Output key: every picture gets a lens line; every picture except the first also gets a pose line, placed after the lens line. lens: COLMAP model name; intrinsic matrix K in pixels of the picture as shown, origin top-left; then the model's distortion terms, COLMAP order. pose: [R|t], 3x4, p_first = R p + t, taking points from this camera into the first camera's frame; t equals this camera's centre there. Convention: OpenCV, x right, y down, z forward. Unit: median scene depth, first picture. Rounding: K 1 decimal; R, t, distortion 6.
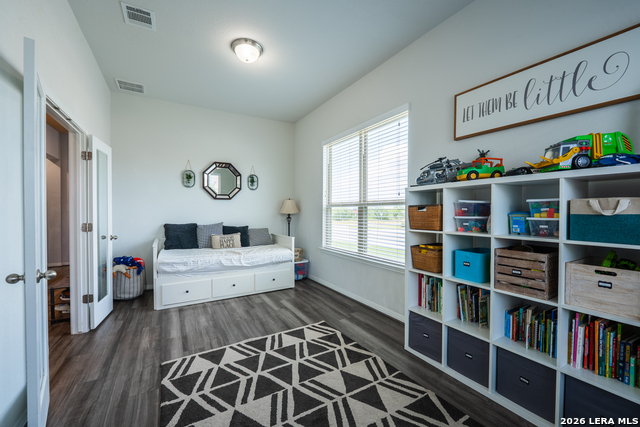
lens RADIAL K [[271.0, 0, 327.6], [0, 271.0, 213.9], [0, 0, 1]] dist [-0.011541, -0.000137]
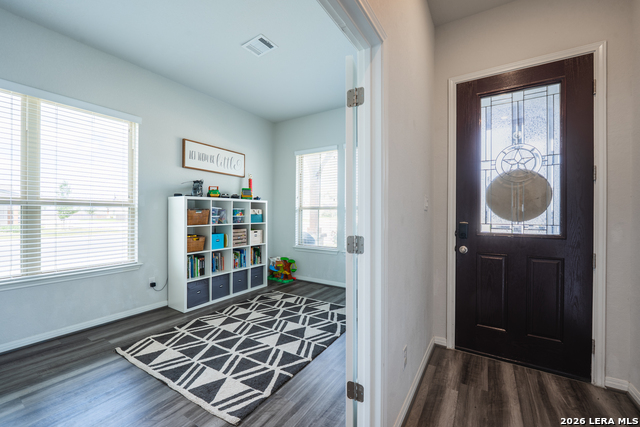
lens RADIAL K [[261.6, 0, 314.4], [0, 261.6, 214.3], [0, 0, 1]] dist [-0.010181, -0.000356]
pose [[-0.460675, -0.002675, 0.887565, -1.334975], [0.006725, 0.999956, 0.006504, -0.007650], [-0.887543, 0.008965, -0.460637, 1.134873]]
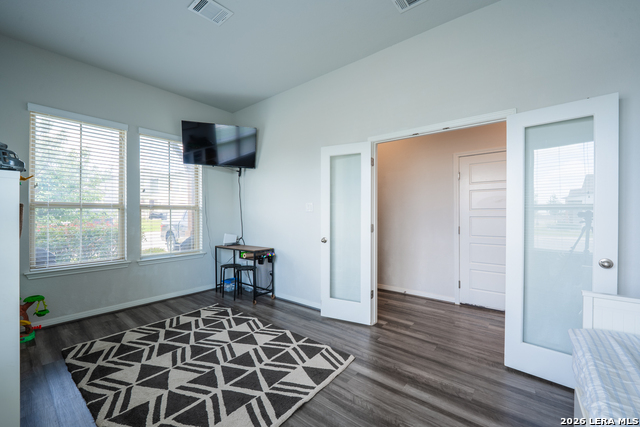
lens RADIAL K [[253.1, 0, 317.9], [0, 253.1, 214.5], [0, 0, 1]] dist [0.003357, 0.000051]
pose [[-0.939385, 0.002971, -0.342851, -0.134024], [-0.003374, 0.999834, 0.017908, -0.030750], [0.342847, 0.017979, -0.939219, 1.900429]]
